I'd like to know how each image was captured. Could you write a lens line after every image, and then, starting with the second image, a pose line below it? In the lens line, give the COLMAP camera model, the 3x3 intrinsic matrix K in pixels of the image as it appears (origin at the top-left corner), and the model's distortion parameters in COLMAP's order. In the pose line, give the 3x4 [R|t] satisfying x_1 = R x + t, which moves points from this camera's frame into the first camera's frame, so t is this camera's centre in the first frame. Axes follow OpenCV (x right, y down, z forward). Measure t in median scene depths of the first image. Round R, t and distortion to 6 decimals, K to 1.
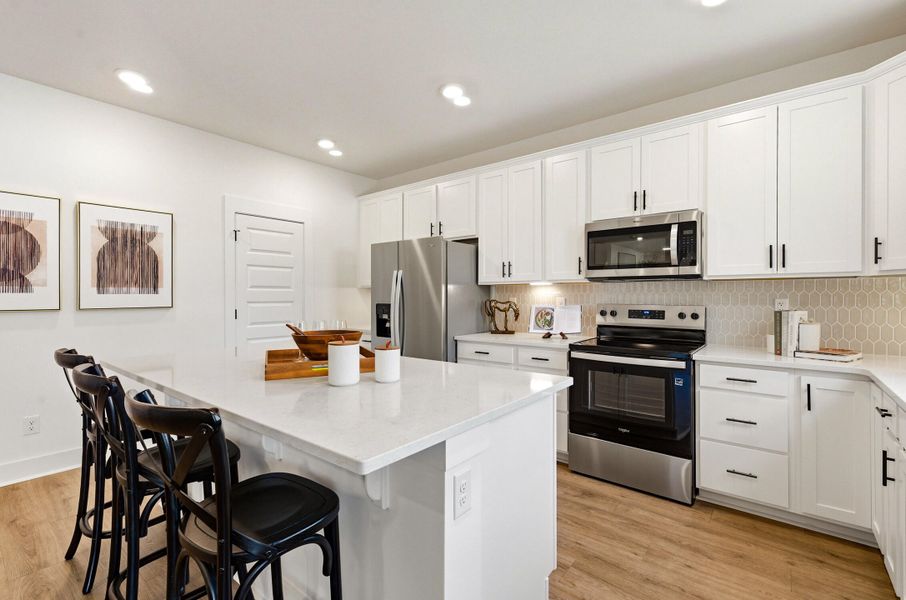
lens RADIAL K [[402.5, 0, 452.0], [0, 402.5, 297.4], [0, 0, 1]] dist [0.003252, 0.000063]
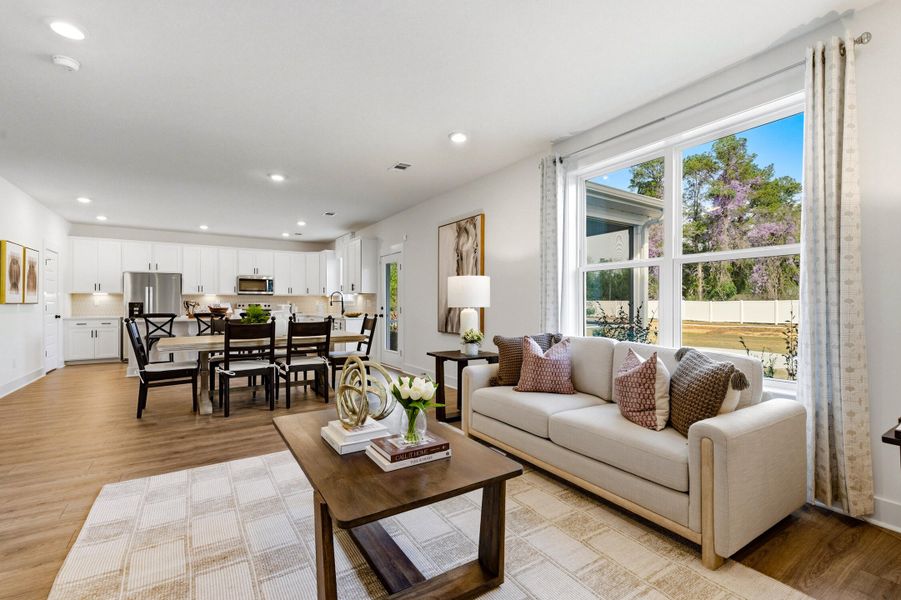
lens RADIAL K [[401.1, 0, 452.7], [0, 401.1, 301.2], [0, 0, 1]] dist [0.000982, -0.000733]
pose [[0.307912, 0.004266, 0.951405, -2.375286], [0.001289, 0.999987, -0.004900, 0.027472], [-0.951414, 0.002735, 0.307903, -1.704749]]
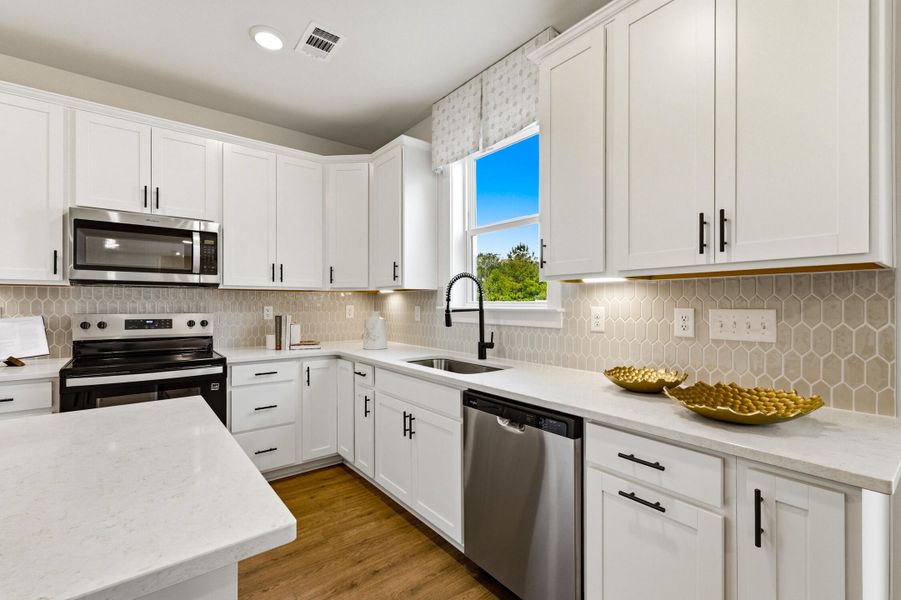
lens RADIAL K [[401.1, 0, 448.0], [0, 401.1, 304.5], [0, 0, 1]] dist [0.000982, -0.000733]
pose [[0.220608, -0.001455, 0.975361, -0.281111], [0.001917, 0.999998, 0.001058, -0.001585], [-0.975361, 0.001636, 0.220610, 0.172202]]
